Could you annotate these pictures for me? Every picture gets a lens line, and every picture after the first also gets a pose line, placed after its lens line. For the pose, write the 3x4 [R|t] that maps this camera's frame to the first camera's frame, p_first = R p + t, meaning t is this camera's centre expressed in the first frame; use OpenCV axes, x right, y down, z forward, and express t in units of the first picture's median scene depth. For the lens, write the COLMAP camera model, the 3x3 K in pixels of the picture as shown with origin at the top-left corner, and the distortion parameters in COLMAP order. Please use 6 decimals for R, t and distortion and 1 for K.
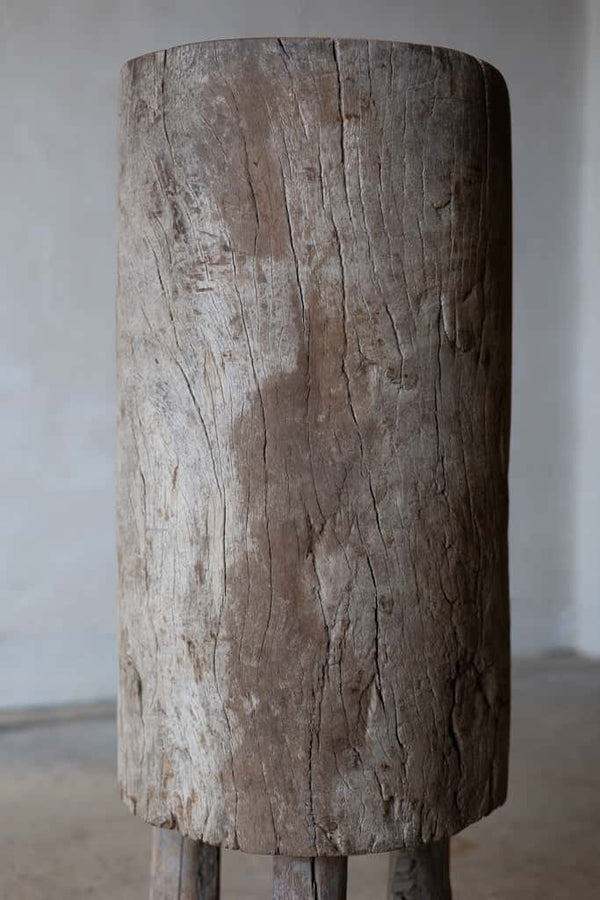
lens RADIAL K [[1306.5, 0, 300.0], [0, 1306.5, 450.0], [0, 0, 1]] dist [0.007533, -0.003599]
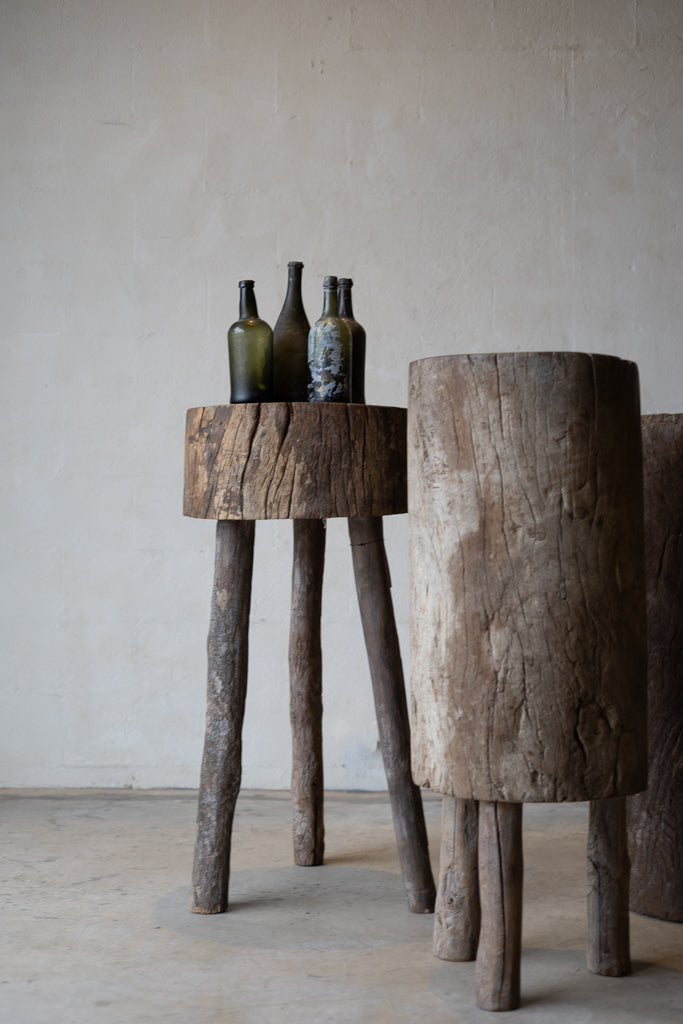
lens RADIAL K [[1486.5, 0, 341.5], [0, 1486.5, 512.0], [0, 0, 1]] dist [0.007533, -0.003599]
pose [[0.910839, -0.011820, -0.412593, 0.669339], [-0.016710, 0.997715, -0.065471, 0.052275], [0.412424, 0.066528, 0.908560, -0.964699]]
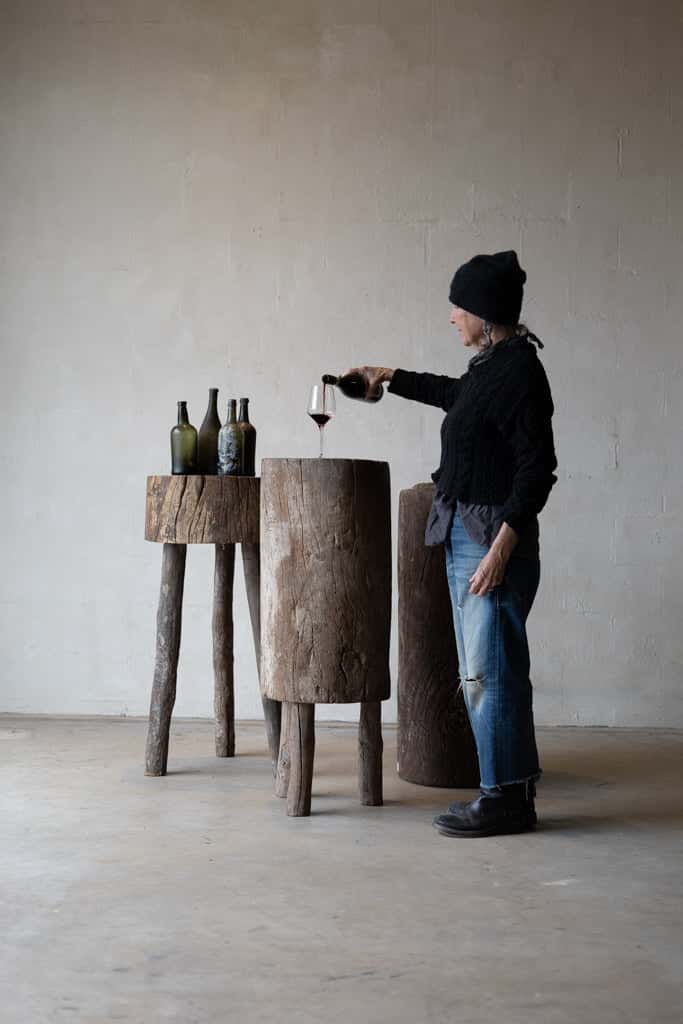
lens RADIAL K [[1486.5, 0, 341.5], [0, 1486.5, 512.0], [0, 0, 1]] dist [0.007533, -0.003599]
pose [[0.893663, 0.004581, -0.448716, 1.793690], [-0.035423, 0.997548, -0.060364, 0.054610], [0.447339, 0.069840, 0.891633, -2.320126]]
